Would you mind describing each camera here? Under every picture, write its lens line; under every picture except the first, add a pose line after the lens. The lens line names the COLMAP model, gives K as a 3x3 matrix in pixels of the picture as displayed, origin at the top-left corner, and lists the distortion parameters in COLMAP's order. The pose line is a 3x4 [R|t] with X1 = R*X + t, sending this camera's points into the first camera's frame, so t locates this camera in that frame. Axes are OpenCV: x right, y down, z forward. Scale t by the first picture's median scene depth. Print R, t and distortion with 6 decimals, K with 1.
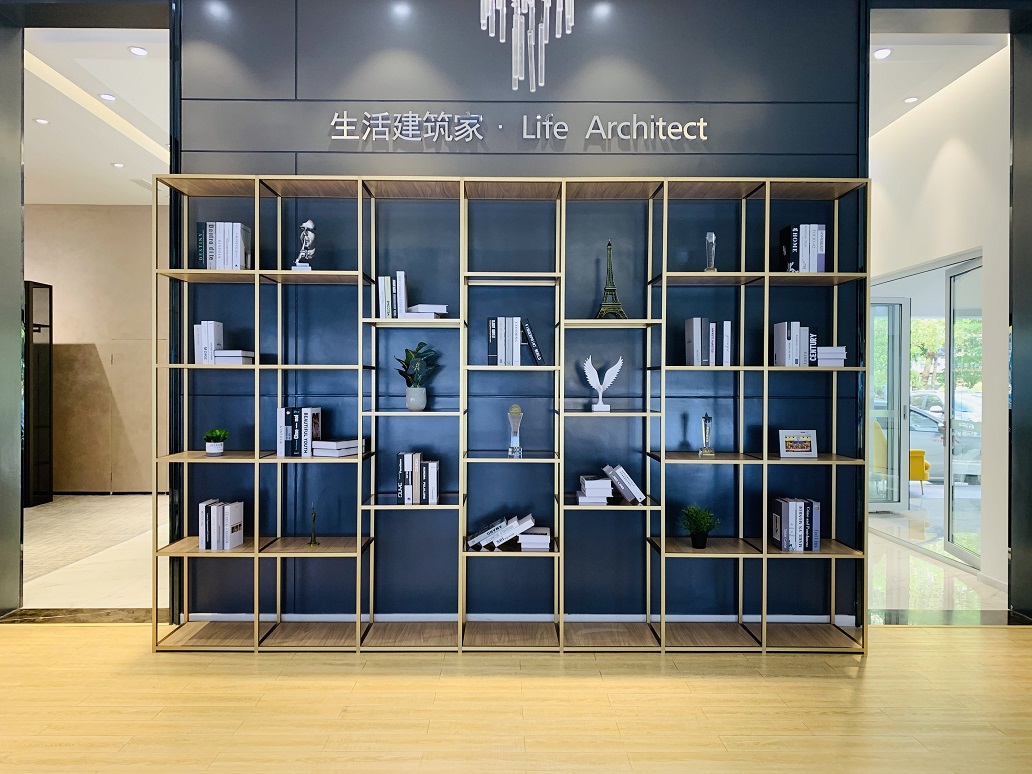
lens RADIAL K [[784.8, 0, 514.9], [0, 784.8, 390.7], [0, 0, 1]] dist [-0.000480, -0.000776]
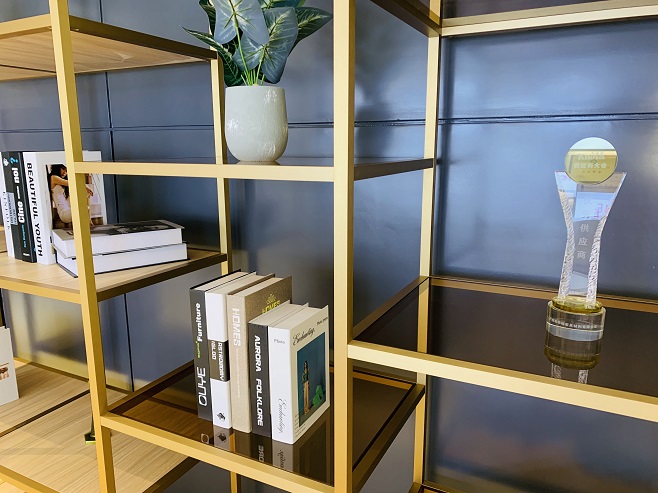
lens RADIAL K [[500.4, 0, 328.5], [0, 500.4, 245.1], [0, 0, 1]] dist [-0.000480, -0.000776]
pose [[0.884031, 0.089671, -0.458747, 0.002797], [0.006865, 0.978830, 0.204559, 0.017425], [0.467378, -0.183986, 0.864700, 0.834970]]
